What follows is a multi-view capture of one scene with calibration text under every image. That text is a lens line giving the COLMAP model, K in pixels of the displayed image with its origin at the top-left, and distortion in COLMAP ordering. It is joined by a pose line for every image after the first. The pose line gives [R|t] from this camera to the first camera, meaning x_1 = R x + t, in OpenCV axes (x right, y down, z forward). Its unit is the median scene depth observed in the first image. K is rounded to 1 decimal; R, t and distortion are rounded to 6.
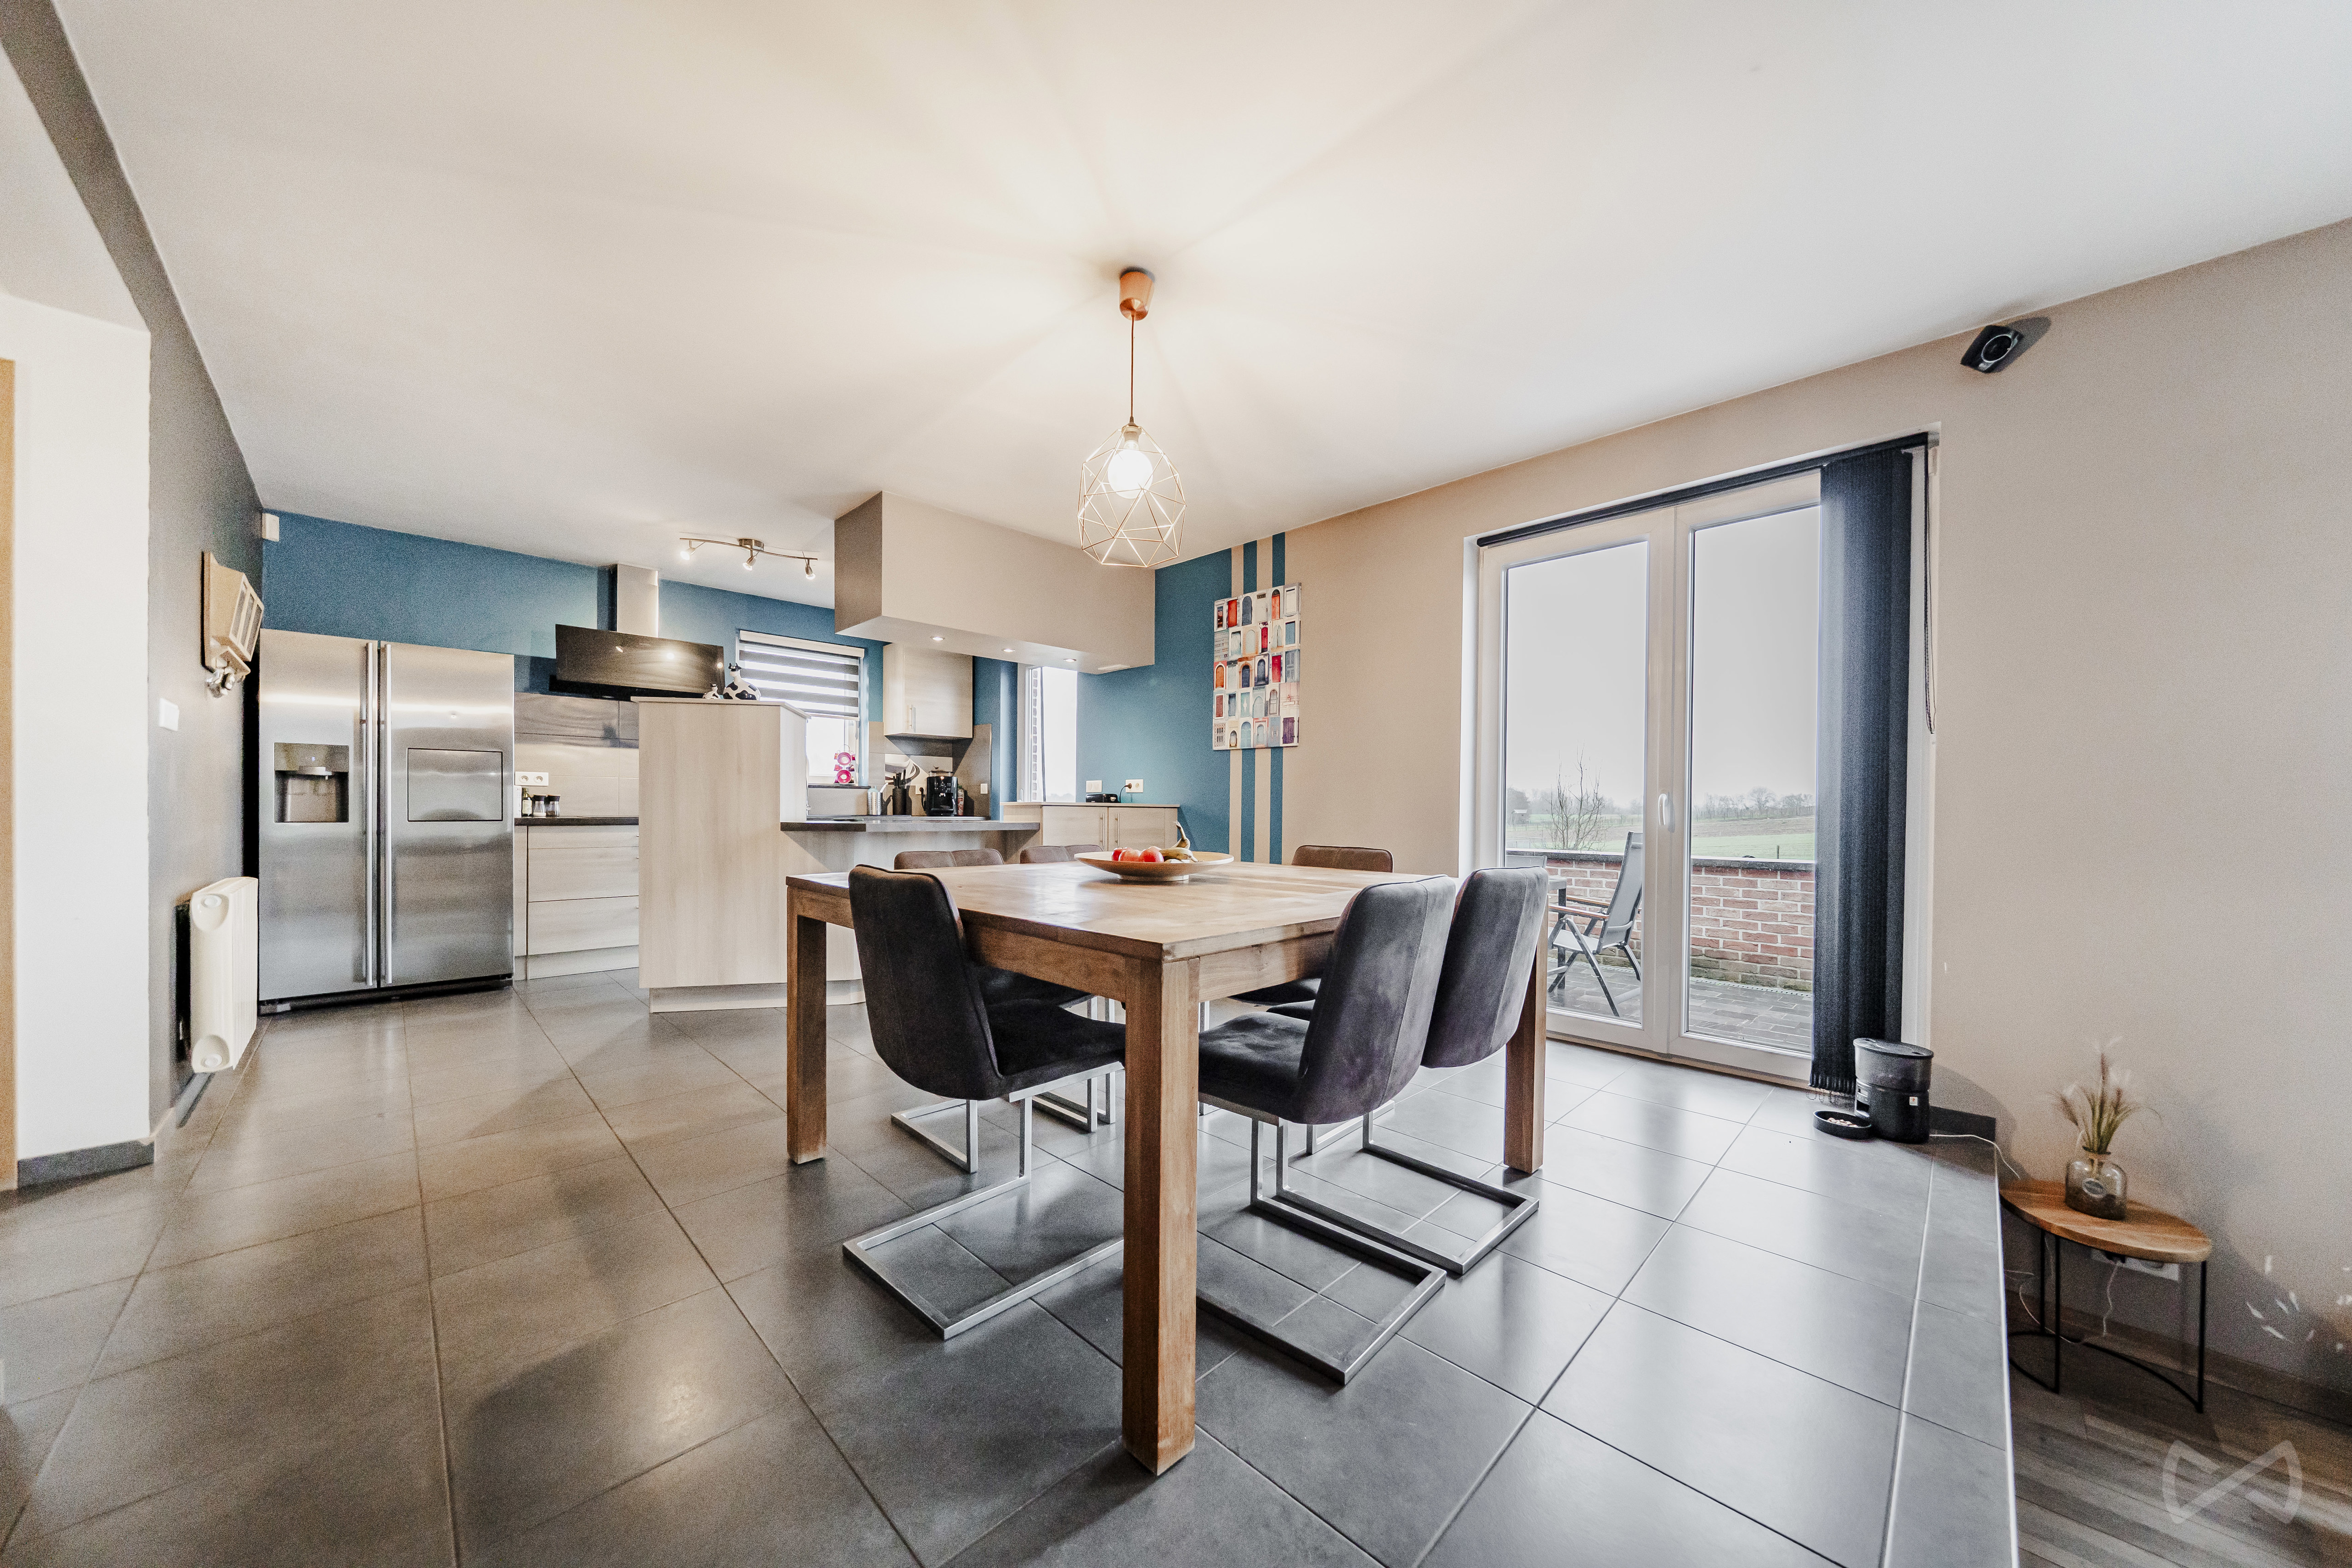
lens RADIAL K [[807.7, 0, 1171.4], [0, 807.7, 807.6], [0, 0, 1]] dist [-0.001616, 0.000109]
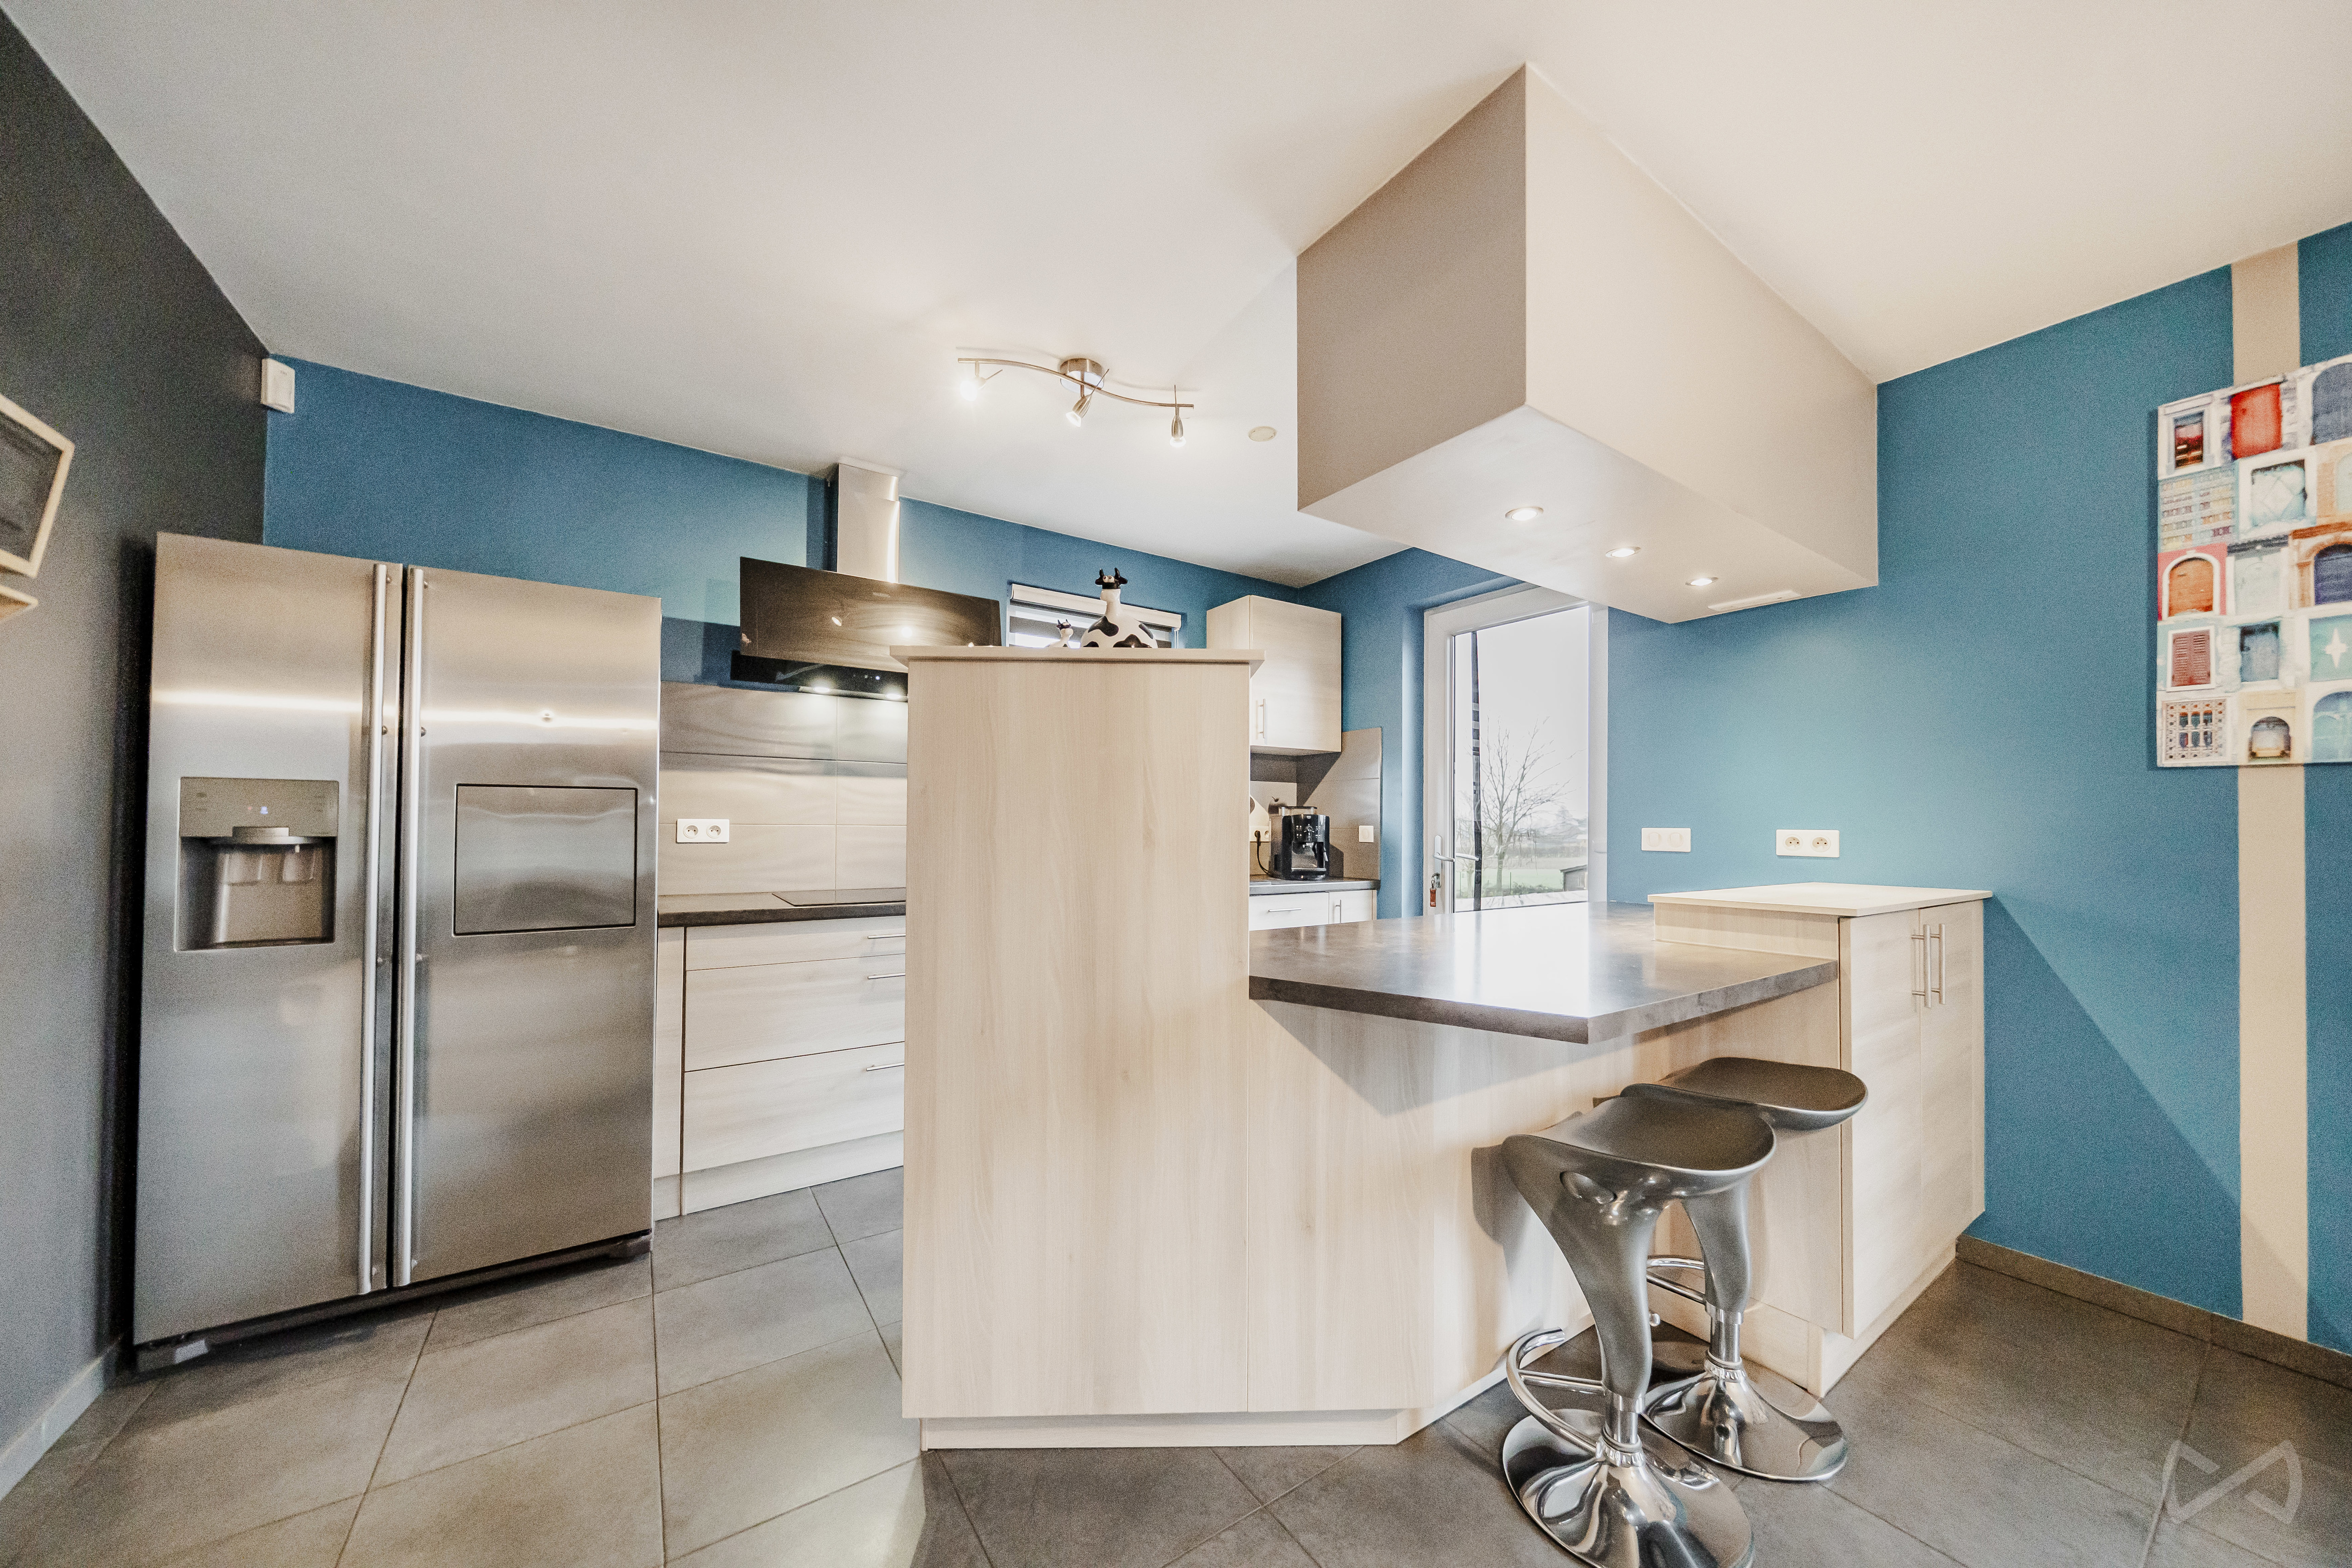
lens RADIAL K [[807.7, 0, 1171.4], [0, 807.7, 807.6], [0, 0, 1]] dist [-0.001616, 0.000109]
pose [[0.982648, -0.003211, -0.185452, -0.383868], [-0.000709, 0.999778, -0.021067, -0.044455], [0.185478, 0.020833, 0.982428, 0.534049]]
